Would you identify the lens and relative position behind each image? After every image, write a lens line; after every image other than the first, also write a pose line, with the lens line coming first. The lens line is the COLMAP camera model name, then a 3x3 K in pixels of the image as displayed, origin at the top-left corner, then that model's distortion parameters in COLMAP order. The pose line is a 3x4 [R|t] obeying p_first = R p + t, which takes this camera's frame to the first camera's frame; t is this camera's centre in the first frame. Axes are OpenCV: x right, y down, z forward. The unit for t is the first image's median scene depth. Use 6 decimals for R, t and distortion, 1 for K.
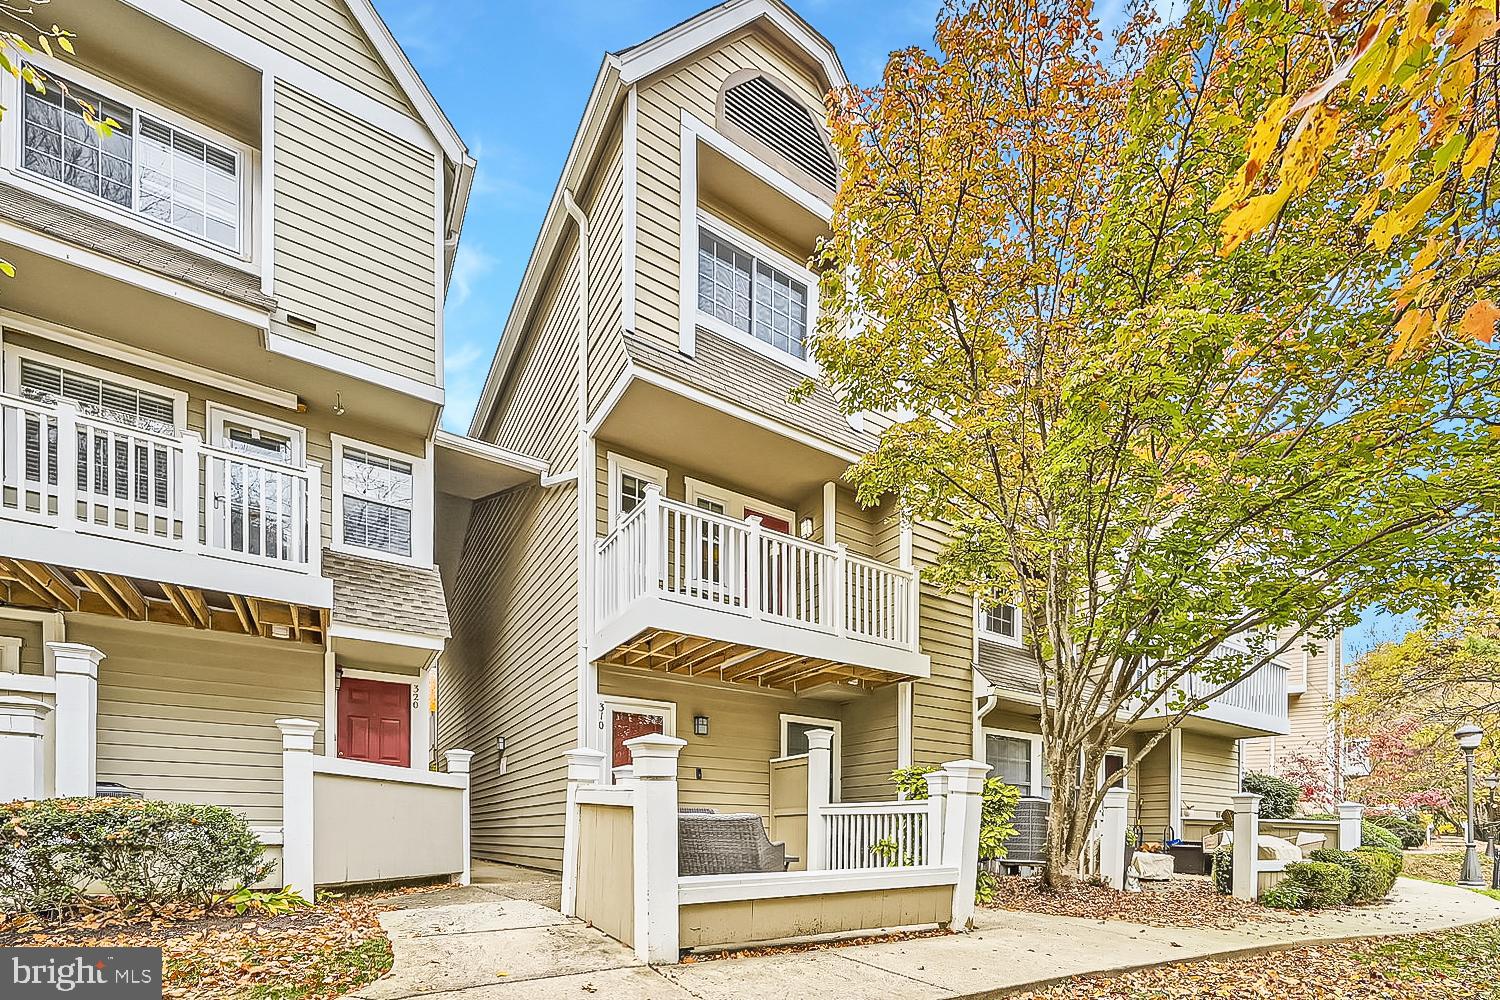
lens RADIAL K [[588.5, 0, 744.5], [0, 588.5, 507.0], [0, 0, 1]] dist [-0.001361, -0.000184]
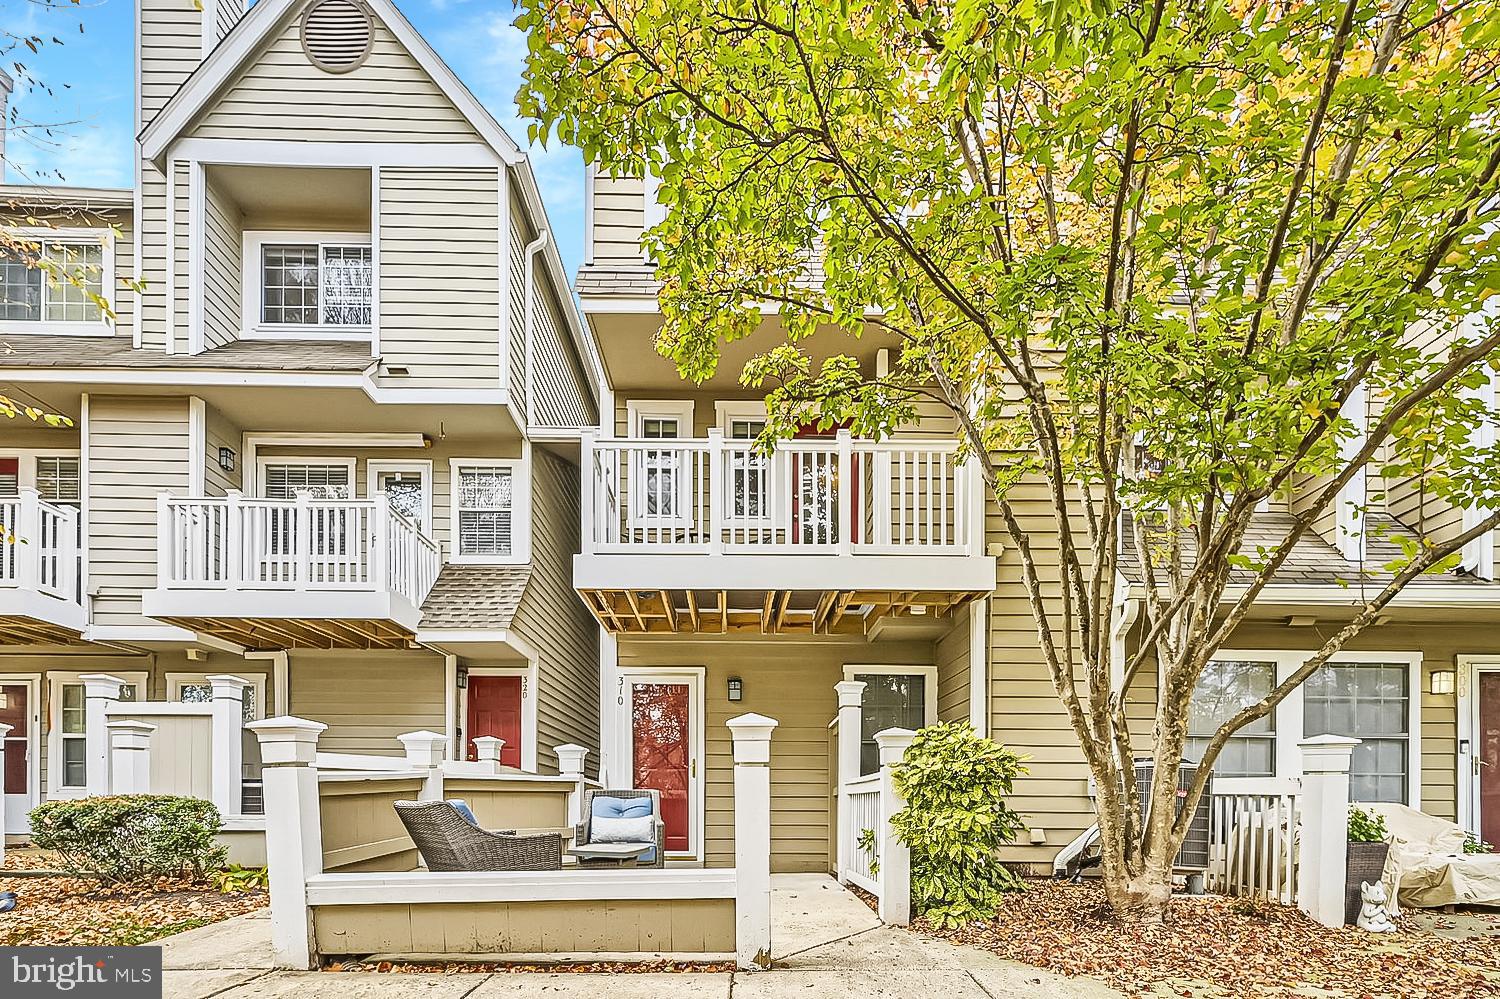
lens RADIAL K [[671.3, 0, 749.8], [0, 671.3, 480.0], [0, 0, 1]] dist [0.000670, -0.000294]
pose [[0.844659, -0.240582, -0.478196, 0.423187], [0.262175, 0.964763, -0.022285, 0.104131], [0.466707, -0.106548, 0.877970, 0.197380]]
